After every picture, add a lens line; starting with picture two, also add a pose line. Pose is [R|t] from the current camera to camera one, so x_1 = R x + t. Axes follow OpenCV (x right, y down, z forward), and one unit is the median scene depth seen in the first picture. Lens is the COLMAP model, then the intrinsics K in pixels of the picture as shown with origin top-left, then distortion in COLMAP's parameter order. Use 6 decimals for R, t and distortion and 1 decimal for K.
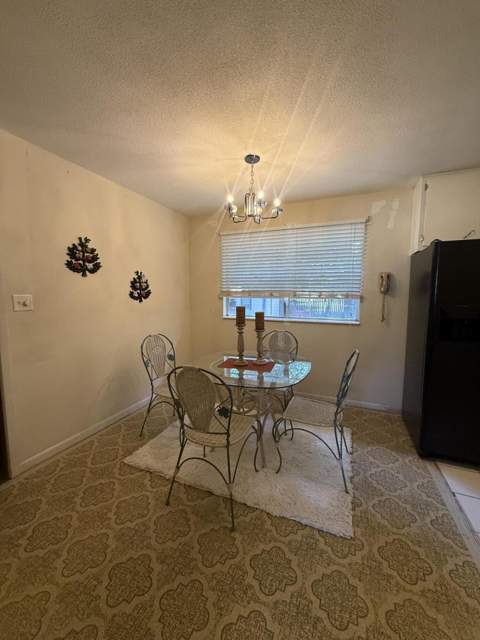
lens RADIAL K [[256.4, 0, 239.9], [0, 256.4, 318.2], [0, 0, 1]] dist [-0.003348, -0.000571]
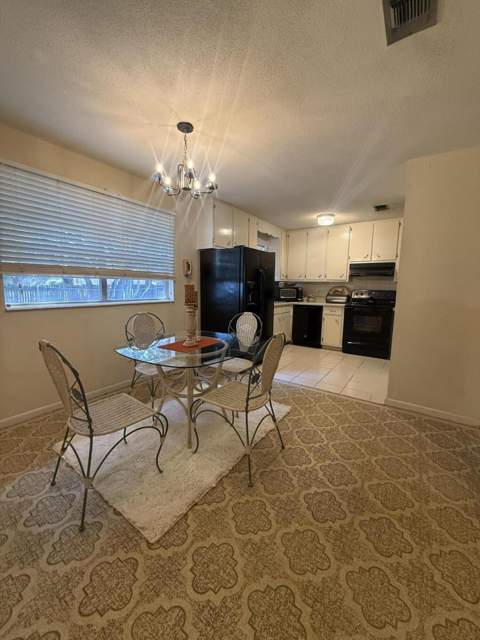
lens RADIAL K [[256.4, 0, 239.9], [0, 256.4, 318.2], [0, 0, 1]] dist [-0.003348, -0.000571]
pose [[0.202737, -0.128347, 0.970786, -0.838928], [0.075702, 0.990461, 0.115138, -0.016939], [-0.976303, 0.050147, 0.210519, 0.580783]]
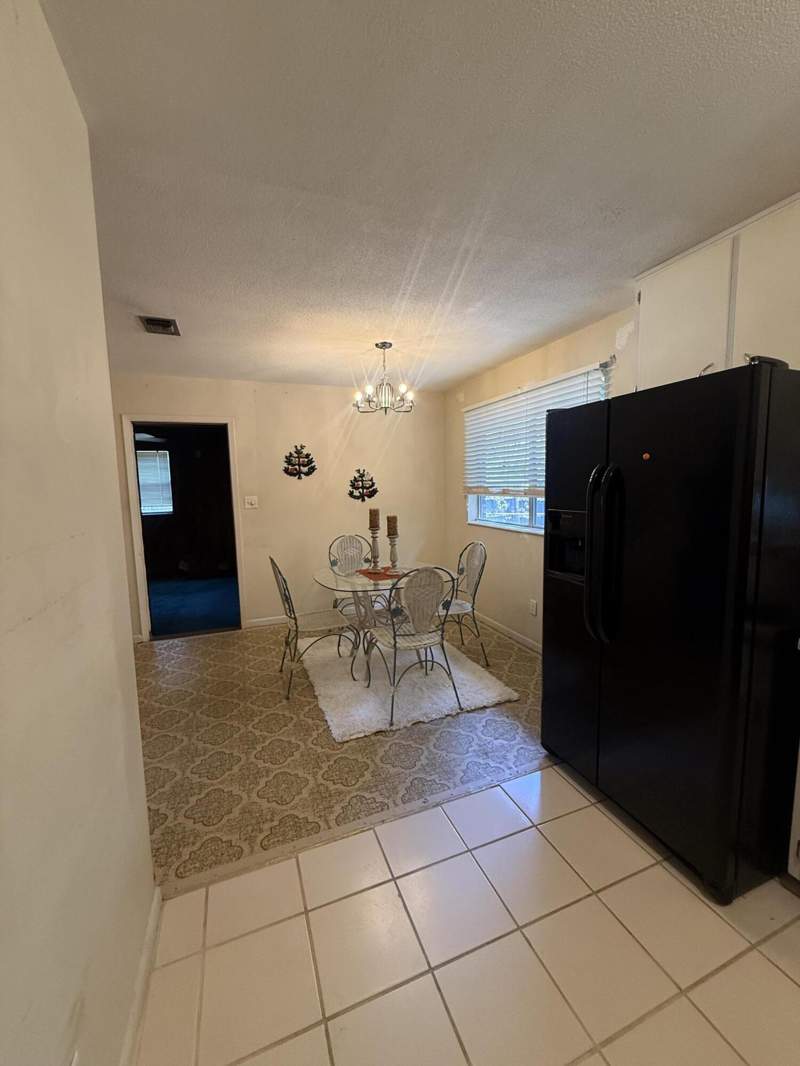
lens RADIAL K [[427.1, 0, 399.8], [0, 427.1, 530.0], [0, 0, 1]] dist [-0.003348, -0.000571]
pose [[0.694673, 0.058388, -0.716953, 1.090255], [-0.045565, 0.998270, 0.037149, -0.029010], [0.717882, 0.006862, 0.696131, -0.001362]]
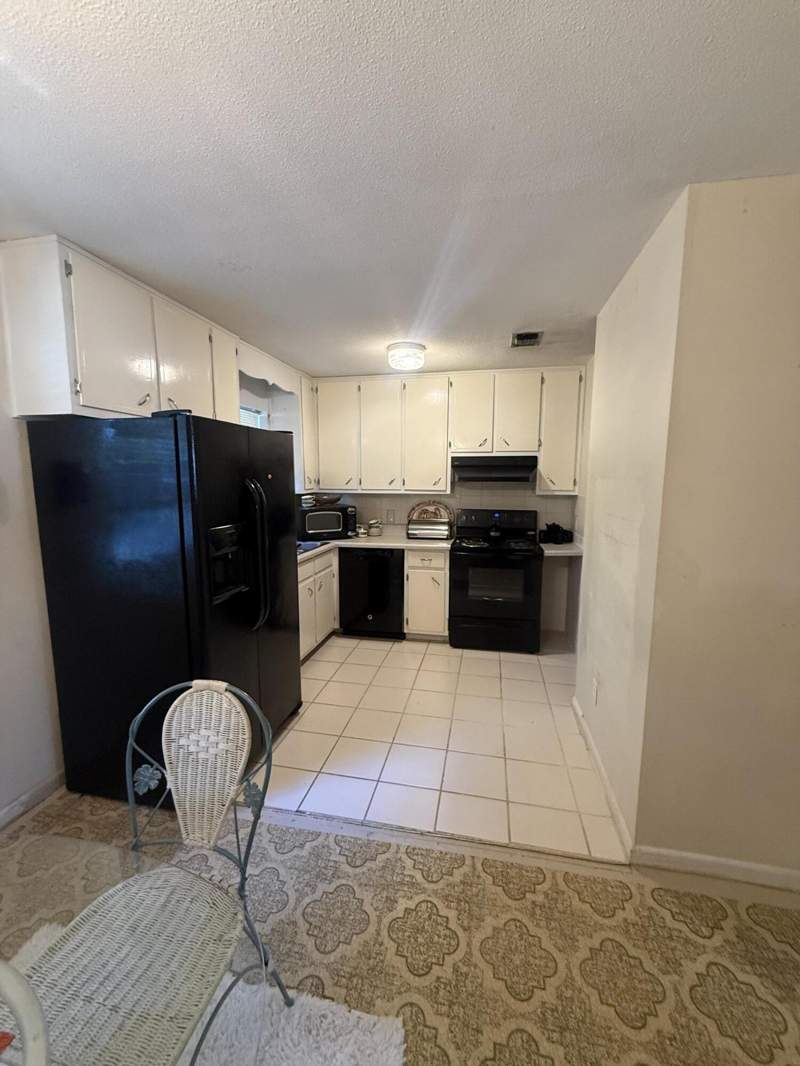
lens RADIAL K [[427.1, 0, 399.8], [0, 427.1, 530.0], [0, 0, 1]] dist [-0.003348, -0.000571]
pose [[-0.192151, -0.131549, 0.972508, -0.151876], [0.086188, 0.984884, 0.150253, -0.138242], [-0.977573, 0.112690, -0.177908, 0.646202]]
